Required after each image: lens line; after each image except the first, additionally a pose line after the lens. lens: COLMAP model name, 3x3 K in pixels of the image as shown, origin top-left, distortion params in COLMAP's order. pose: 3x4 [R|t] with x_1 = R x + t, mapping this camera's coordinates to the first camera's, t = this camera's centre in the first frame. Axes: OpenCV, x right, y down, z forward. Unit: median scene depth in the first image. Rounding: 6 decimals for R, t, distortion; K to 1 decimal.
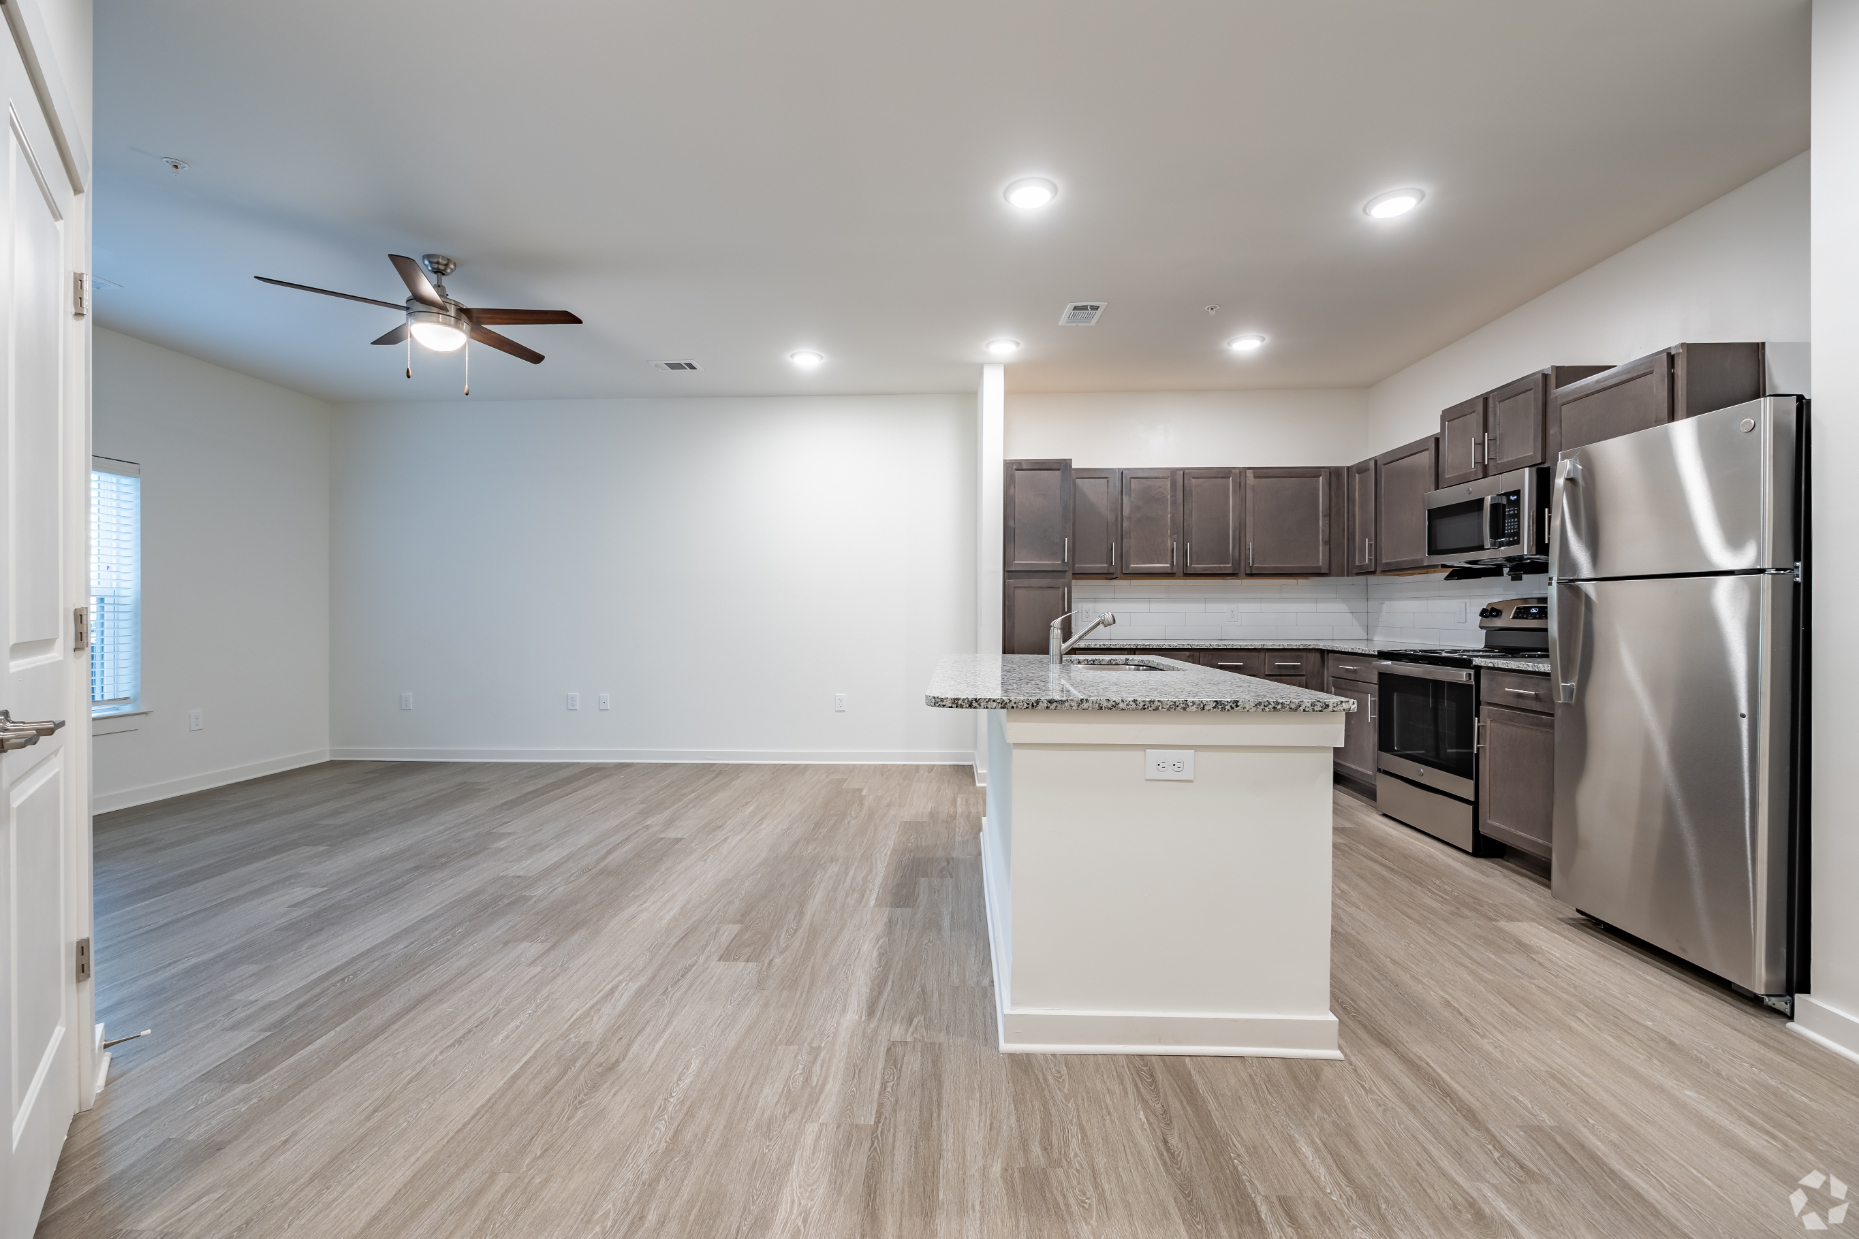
lens RADIAL K [[793.2, 0, 934.0], [0, 793.2, 612.1], [0, 0, 1]] dist [0.018555, 0.000097]
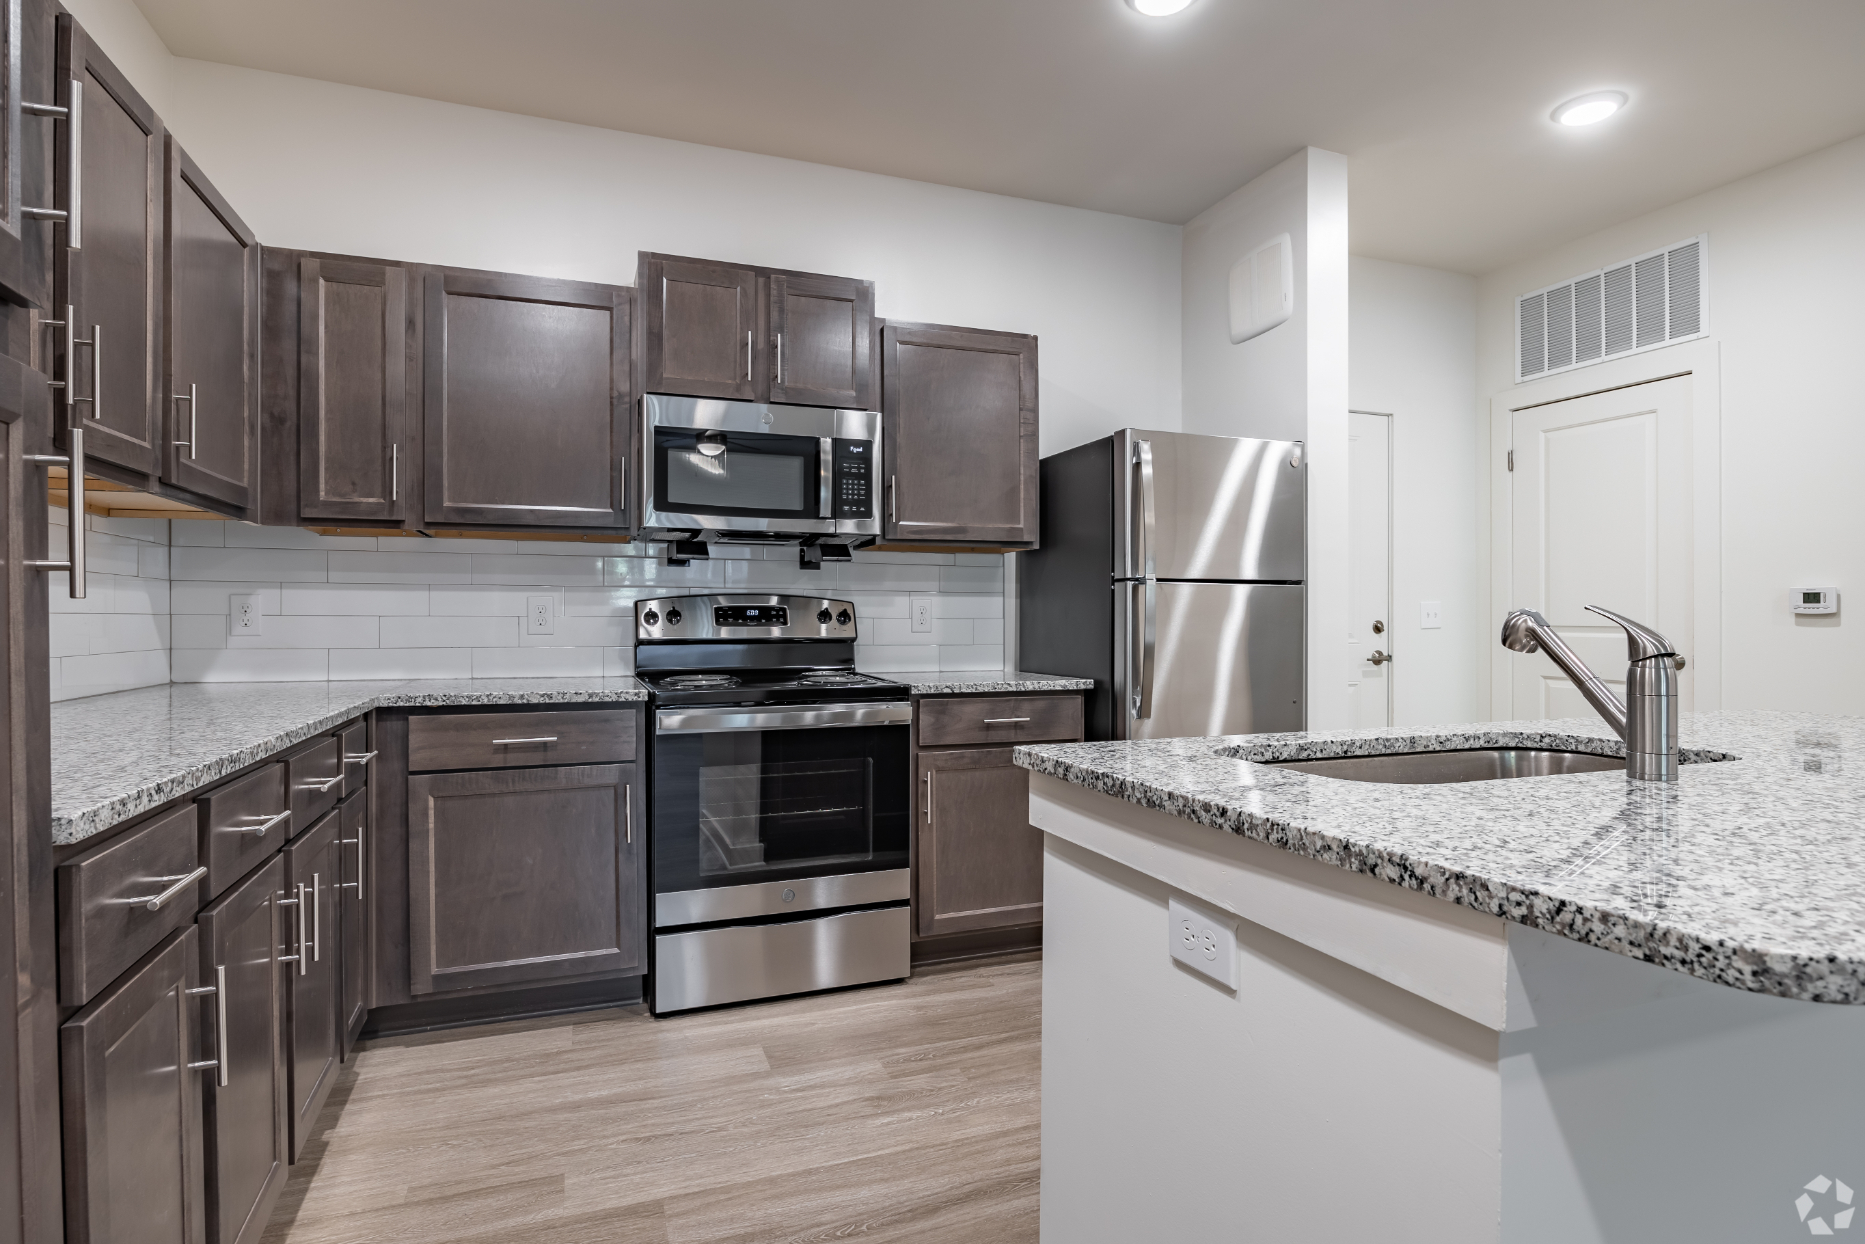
lens RADIAL K [[959.4, 0, 934.3], [0, 959.4, 622.8], [0, 0, 1]] dist [-0.005589, -0.000091]
pose [[-0.400173, -0.012453, 0.916355, -0.065381], [-0.001680, 0.999916, 0.012854, -0.003907], [-0.916438, 0.003604, -0.400161, 1.283037]]
